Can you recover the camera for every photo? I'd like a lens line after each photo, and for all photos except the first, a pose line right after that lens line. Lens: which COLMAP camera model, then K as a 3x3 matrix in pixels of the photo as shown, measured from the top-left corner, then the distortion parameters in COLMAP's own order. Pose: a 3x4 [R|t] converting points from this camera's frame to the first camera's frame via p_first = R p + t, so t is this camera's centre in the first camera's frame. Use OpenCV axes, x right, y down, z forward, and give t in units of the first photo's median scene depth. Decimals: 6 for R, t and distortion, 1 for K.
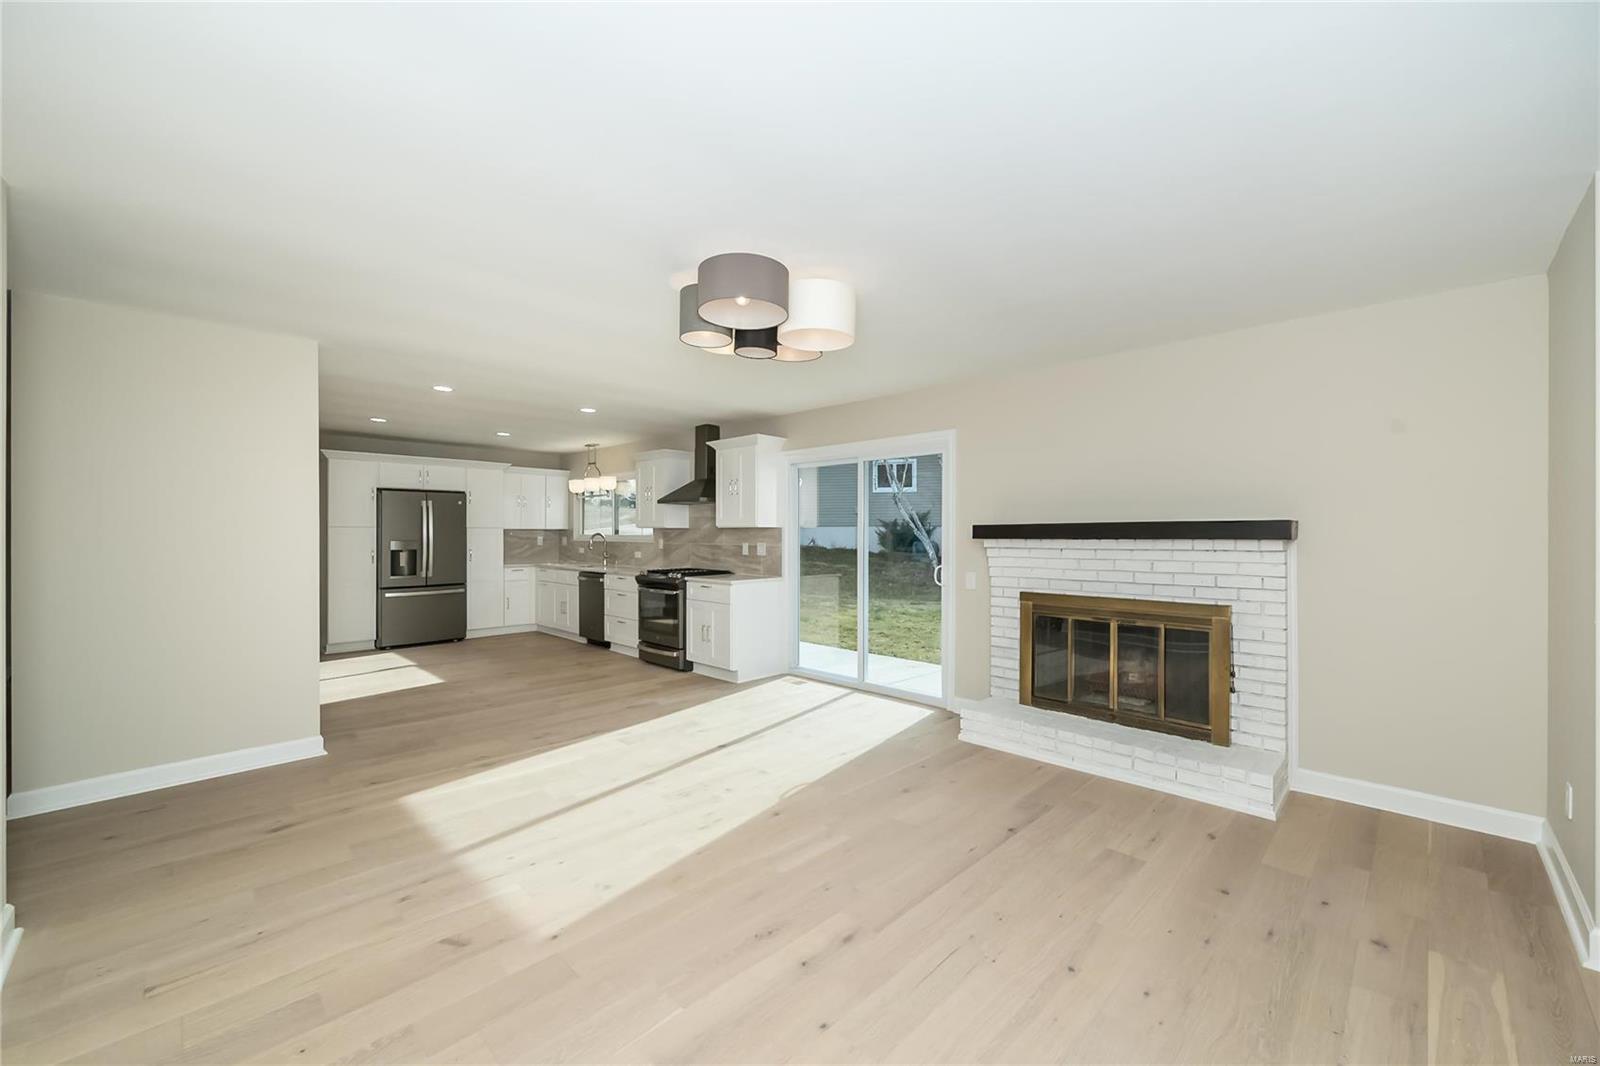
lens RADIAL K [[630.6, 0, 752.2], [0, 630.6, 533.0], [0, 0, 1]] dist [-0.001937, 0.000023]
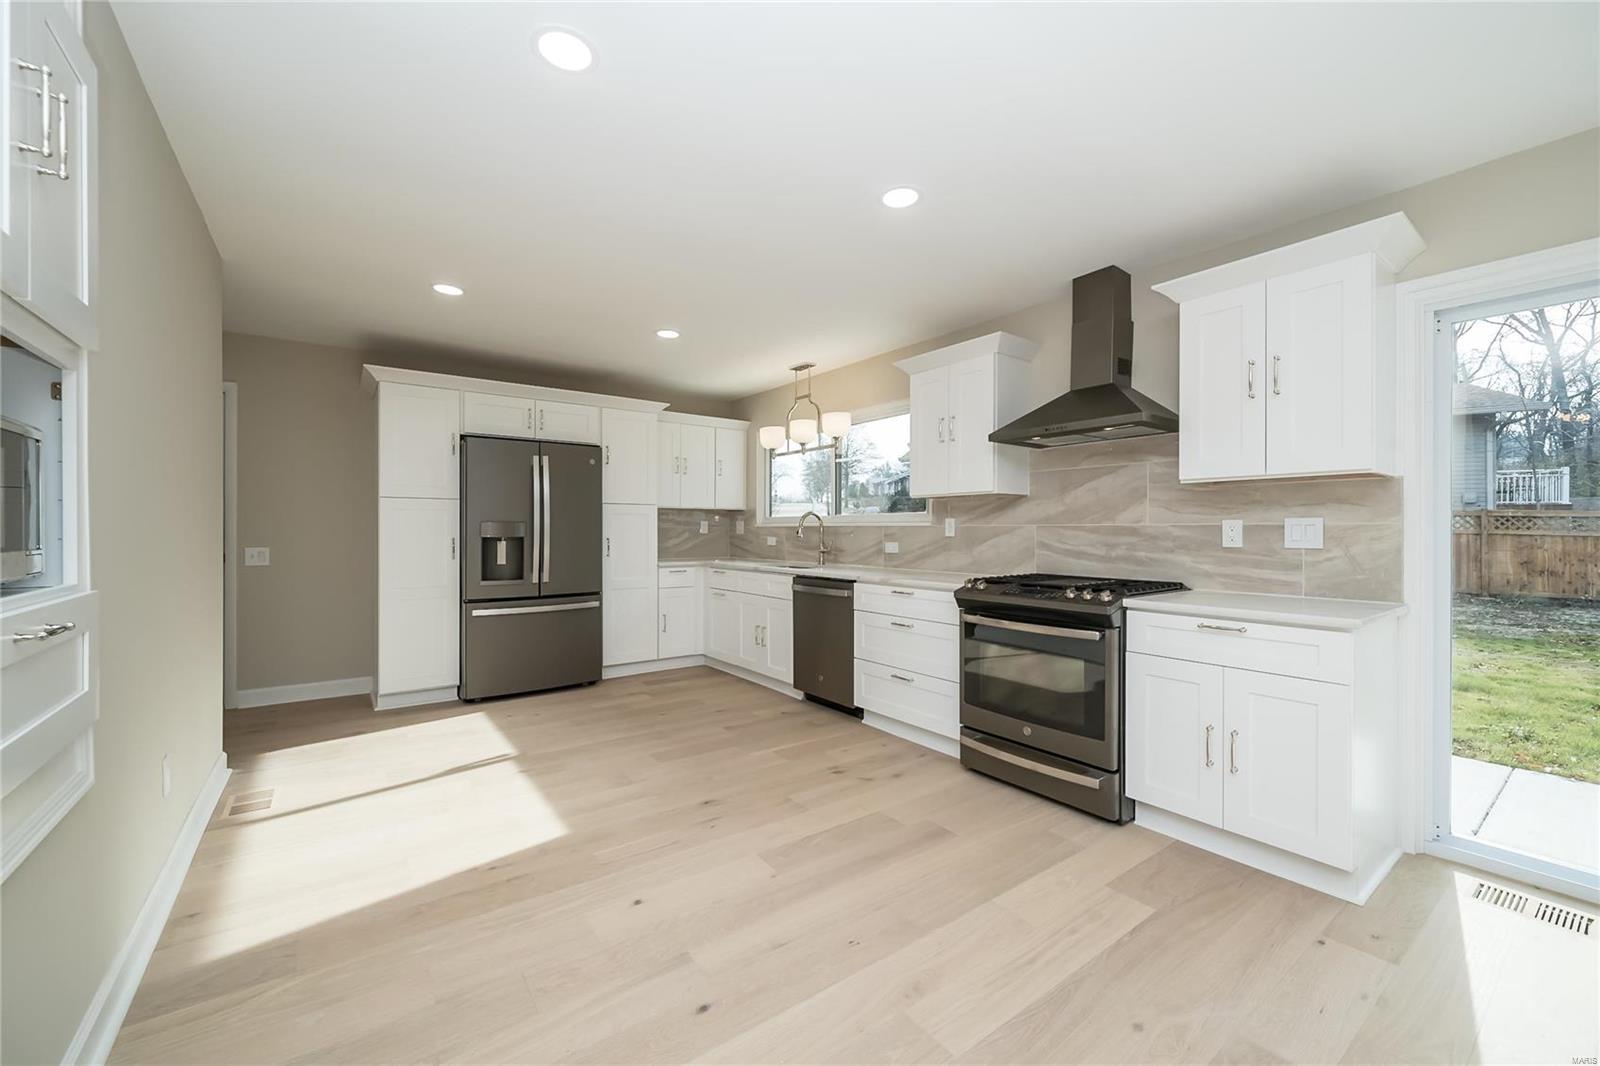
lens RADIAL K [[634.1, 0, 800.0], [0, 634.1, 533.0], [0, 0, 1]] dist [0.002367, -0.000035]
pose [[0.995079, 0.003316, -0.099032, -0.253439], [-0.002721, 0.999977, 0.006142, 0.021904], [0.099050, -0.005843, 0.995065, 0.510418]]
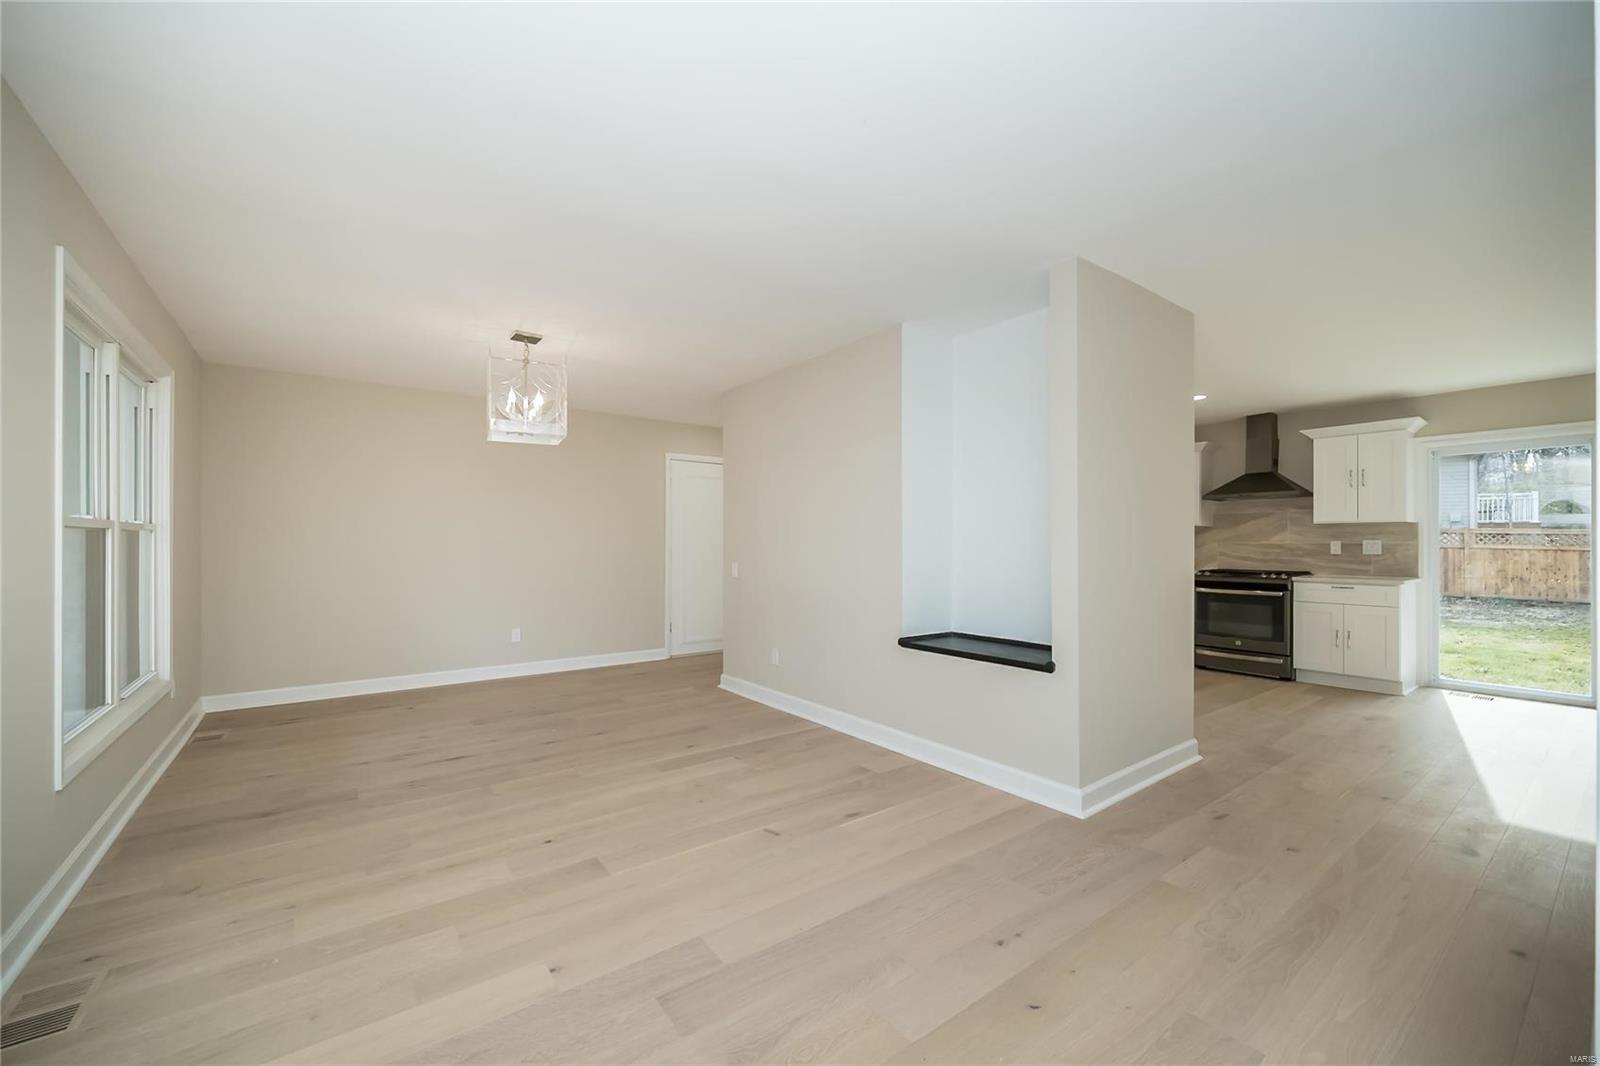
lens RADIAL K [[644.2, 0, 805.4], [0, 644.2, 540.9], [0, 0, 1]] dist [-0.000233, 0.000195]
pose [[0.996710, 0.003859, -0.080963, -0.671147], [-0.004017, 0.999990, -0.001782, 0.019397], [0.080955, 0.002101, 0.996716, 0.007627]]
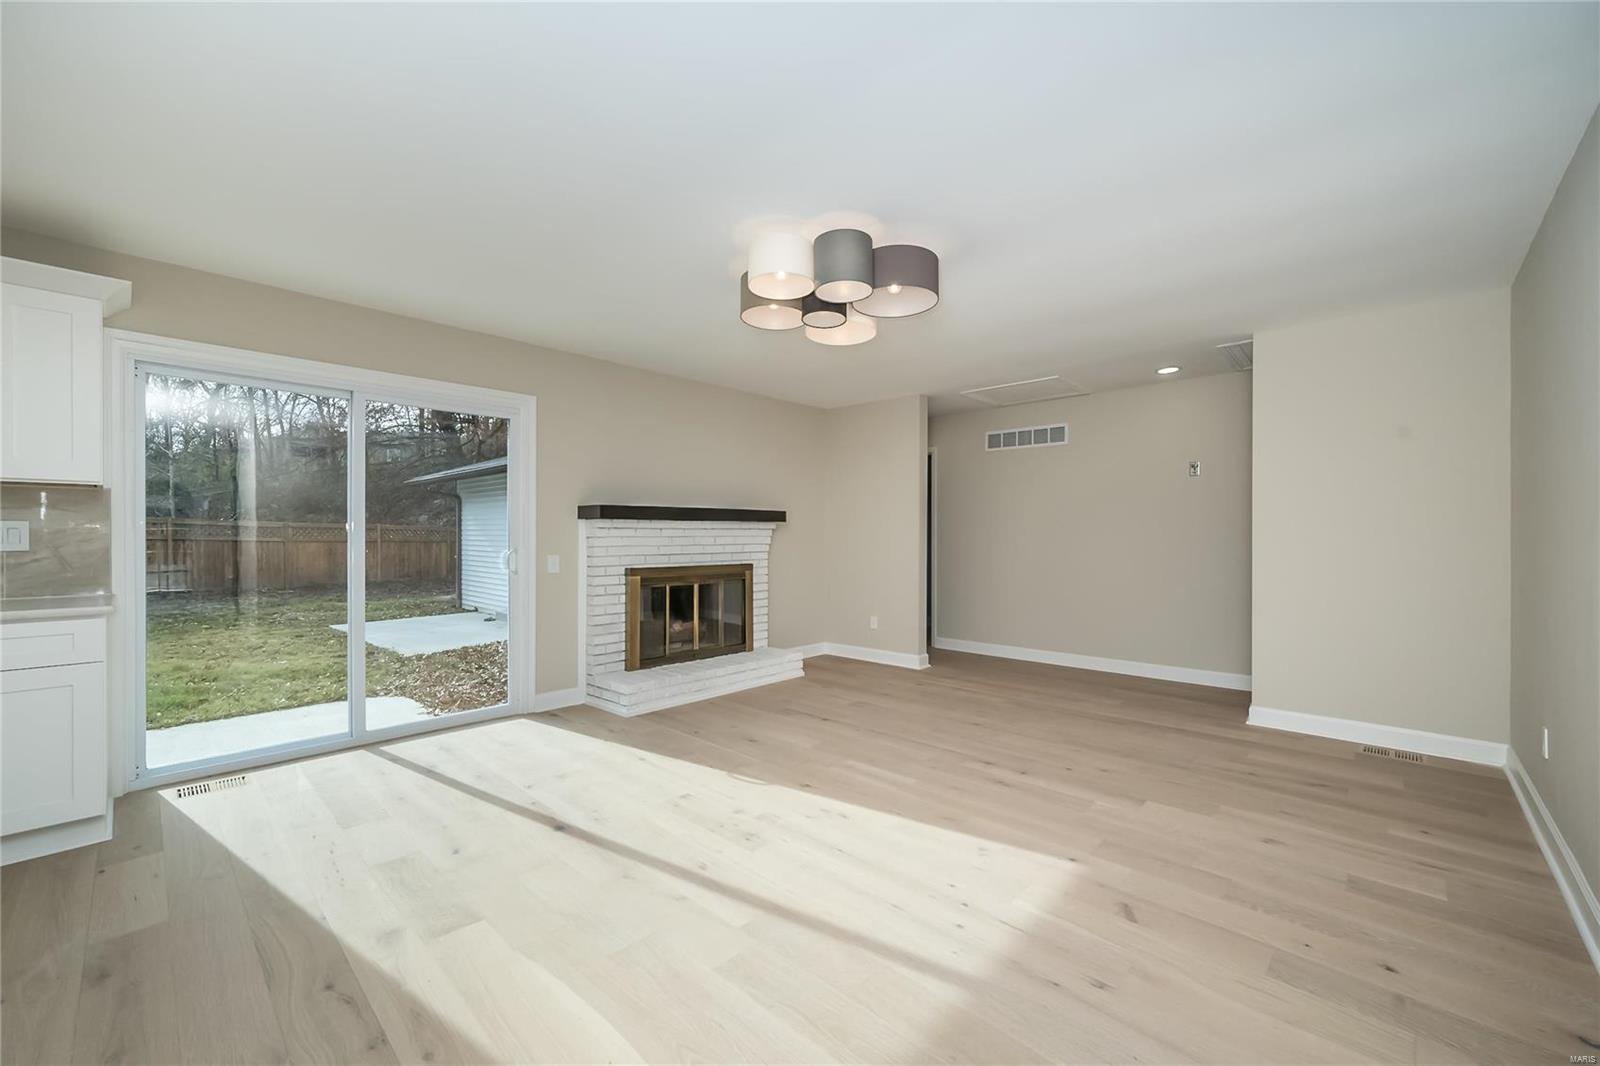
lens RADIAL K [[644.2, 0, 805.4], [0, 644.2, 540.9], [0, 0, 1]] dist [-0.000233, 0.000195]
pose [[-0.070354, -0.006864, 0.997498, -0.417628], [-0.003676, 0.999971, 0.006622, 0.022237], [-0.997515, -0.003201, -0.070377, 0.460361]]
